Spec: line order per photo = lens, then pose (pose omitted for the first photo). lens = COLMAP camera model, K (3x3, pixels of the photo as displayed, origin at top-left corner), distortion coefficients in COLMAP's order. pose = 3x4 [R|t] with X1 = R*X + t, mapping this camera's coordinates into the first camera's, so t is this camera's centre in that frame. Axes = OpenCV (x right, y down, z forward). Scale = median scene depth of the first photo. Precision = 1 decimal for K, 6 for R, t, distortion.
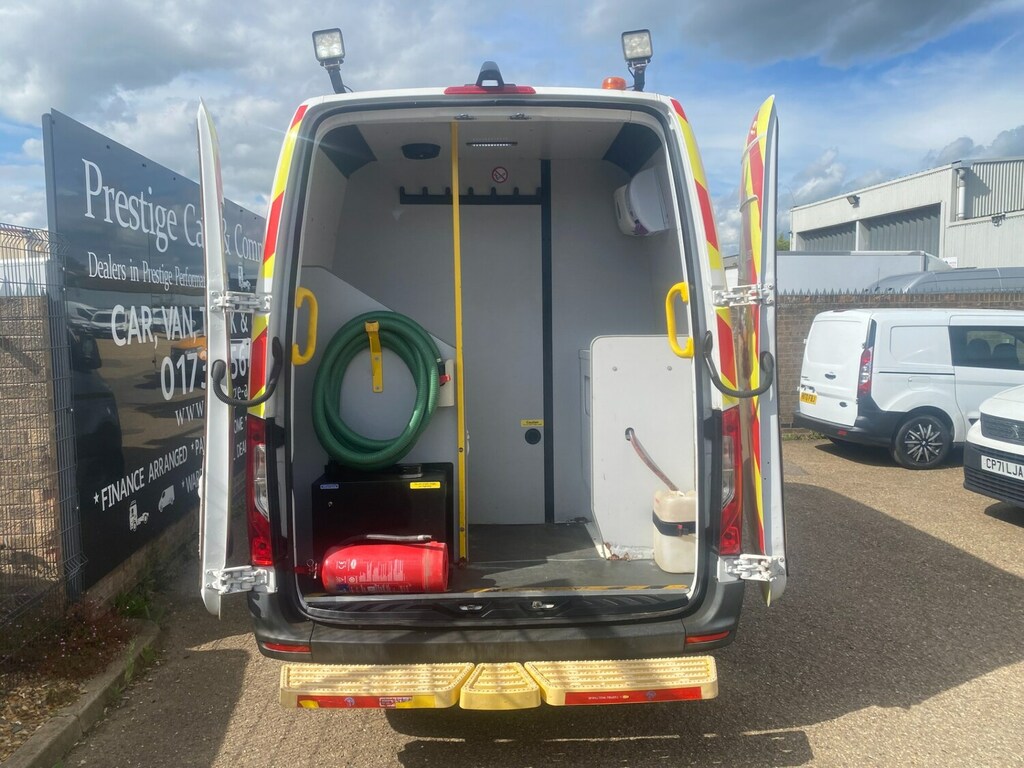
lens RADIAL K [[782.9, 0, 494.6], [0, 782.9, 381.7], [0, 0, 1]] dist [-0.003254, 0.001210]
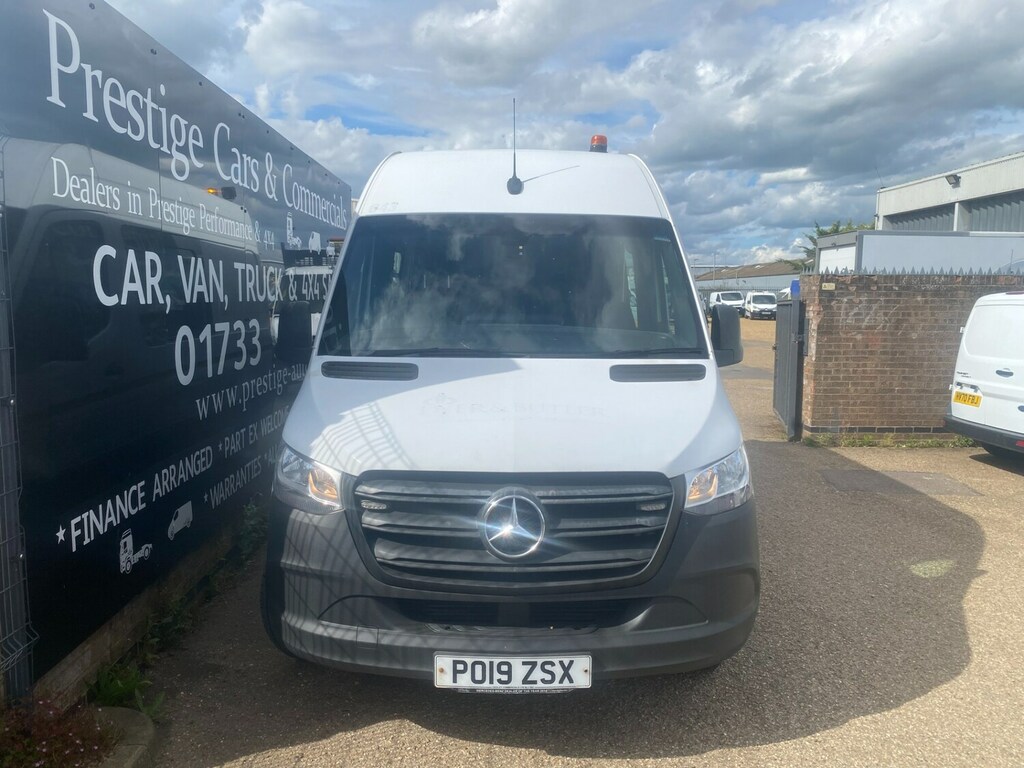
lens RADIAL K [[782.9, 0, 494.6], [0, 782.9, 381.7], [0, 0, 1]] dist [-0.003254, 0.001210]
pose [[0.997730, 0.026393, -0.061953, -0.084948], [-0.025211, 0.999486, 0.019793, -0.001597], [0.062444, -0.018186, 0.997883, 0.291602]]
